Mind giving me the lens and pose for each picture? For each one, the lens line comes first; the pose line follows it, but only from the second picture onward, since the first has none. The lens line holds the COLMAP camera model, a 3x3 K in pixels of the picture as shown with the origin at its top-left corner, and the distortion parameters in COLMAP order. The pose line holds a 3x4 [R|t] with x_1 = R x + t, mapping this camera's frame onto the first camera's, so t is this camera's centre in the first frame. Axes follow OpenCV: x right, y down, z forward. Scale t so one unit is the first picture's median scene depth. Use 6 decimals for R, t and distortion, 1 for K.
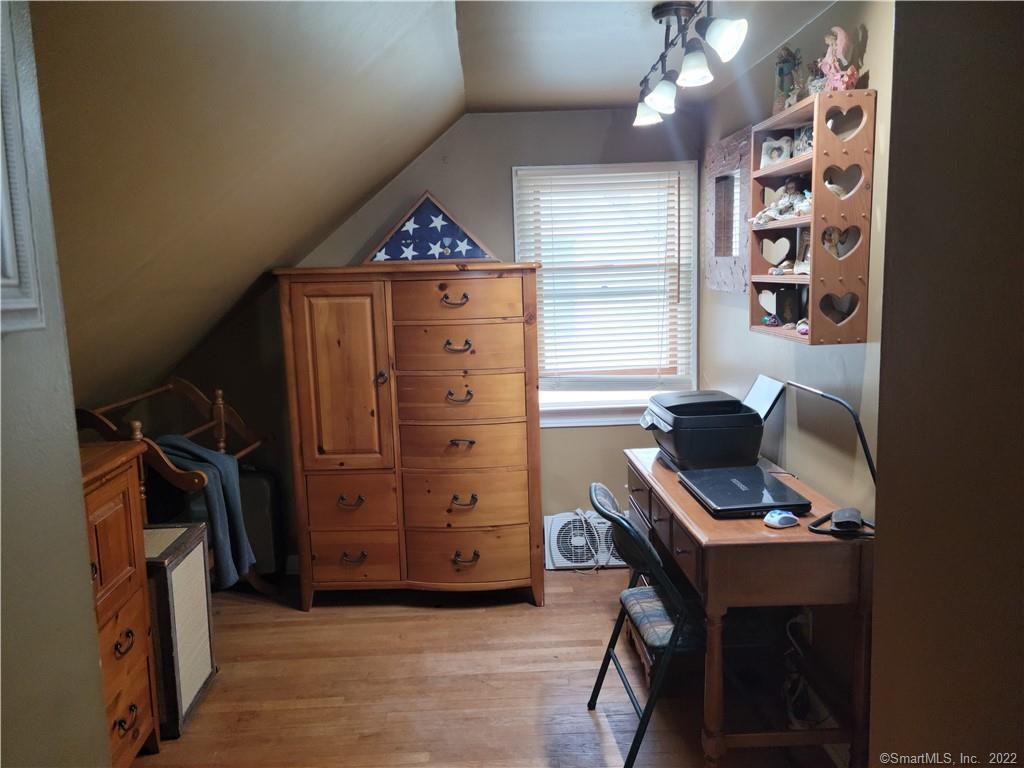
lens RADIAL K [[814.7, 0, 509.8], [0, 814.7, 379.8], [0, 0, 1]] dist [0.045499, 0.002315]
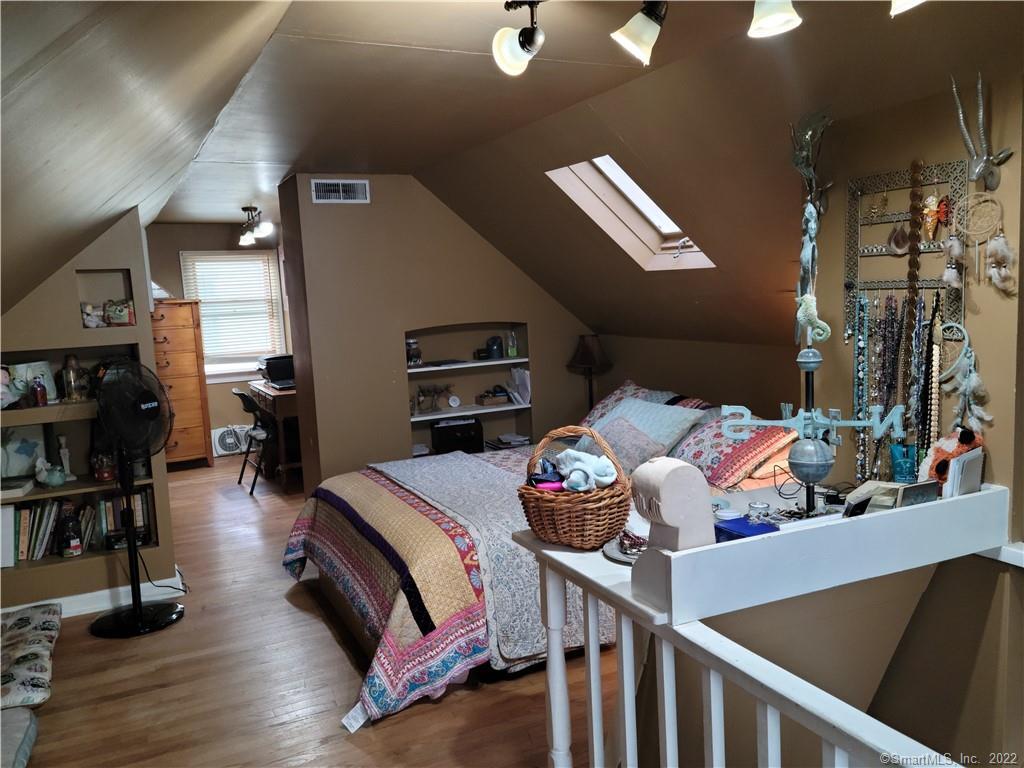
lens RADIAL K [[814.7, 0, 505.8], [0, 814.7, 384.8], [0, 0, 1]] dist [0.045499, 0.002315]
pose [[0.922965, -0.056270, 0.380748, -0.050908], [0.071463, 0.997108, -0.025871, 0.175843], [-0.378191, 0.051087, 0.924317, -1.163797]]
